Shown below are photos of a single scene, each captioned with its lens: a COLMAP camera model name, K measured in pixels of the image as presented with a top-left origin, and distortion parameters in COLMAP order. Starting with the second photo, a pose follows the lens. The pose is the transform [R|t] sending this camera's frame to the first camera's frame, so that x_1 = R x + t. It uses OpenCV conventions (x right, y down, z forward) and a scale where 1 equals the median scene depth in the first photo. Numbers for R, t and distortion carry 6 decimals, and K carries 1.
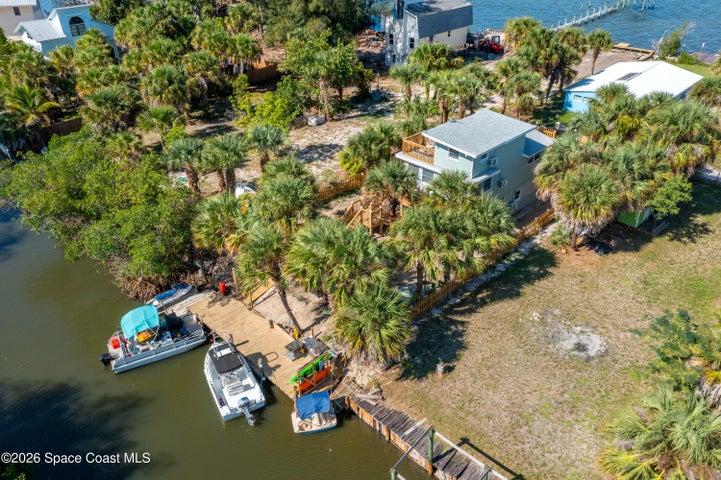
lens RADIAL K [[565.2, 0, 361.6], [0, 565.2, 233.2], [0, 0, 1]] dist [0.014750, 0.008032]
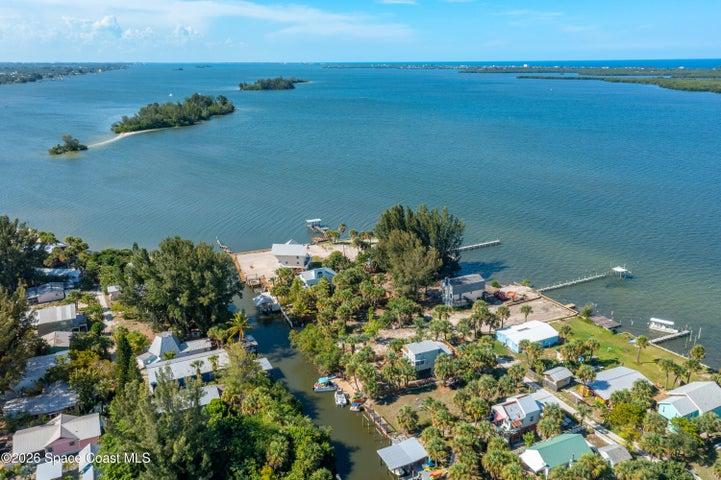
lens RADIAL K [[572.2, 0, 365.3], [0, 572.2, 239.4], [0, 0, 1]] dist [0.014110, 0.006556]
pose [[0.939881, 0.108742, -0.323727, 0.966665], [-0.182457, 0.961209, -0.206852, -0.023001], [0.288676, 0.253482, 0.923262, -2.568809]]
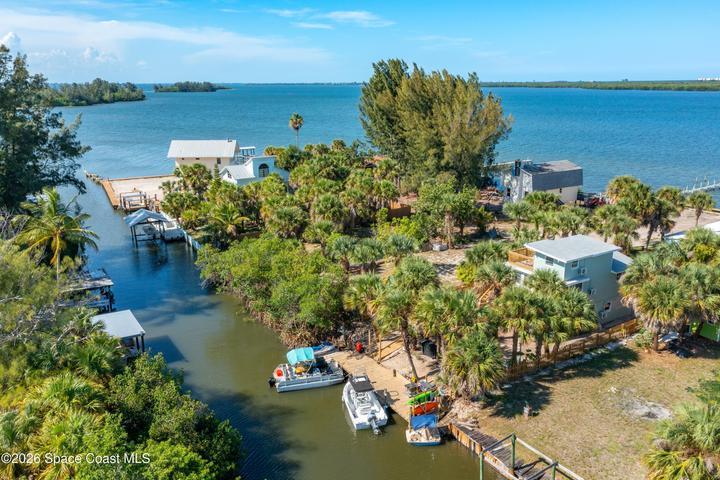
lens RADIAL K [[564.0, 0, 366.3], [0, 564.0, 240.6], [0, 0, 1]] dist [0.012028, 0.010283]
pose [[0.976965, 0.065572, -0.203075, 0.016529], [-0.117994, 0.958905, -0.258029, 0.185773], [0.177810, 0.276047, 0.944554, -0.271390]]
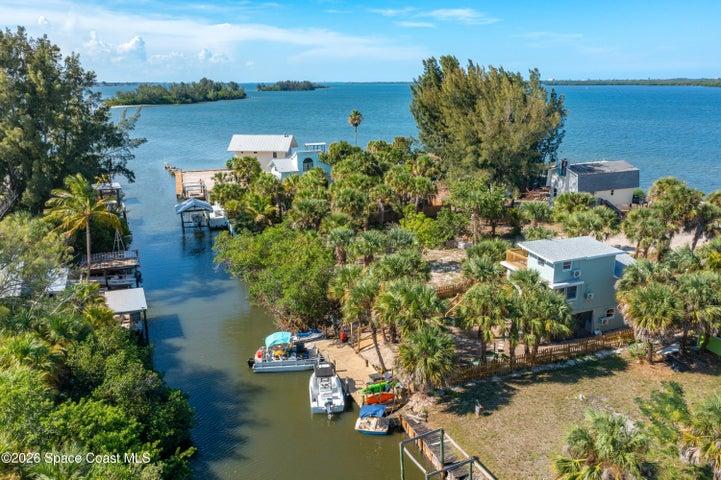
lens RADIAL K [[564.8, 0, 366.8], [0, 564.8, 240.6], [0, 0, 1]] dist [0.012028, 0.010283]
pose [[0.927426, 0.107343, -0.358272, 0.243924], [-0.199298, 0.952434, -0.230543, 0.169119], [0.316483, 0.285215, 0.904705, -0.228343]]
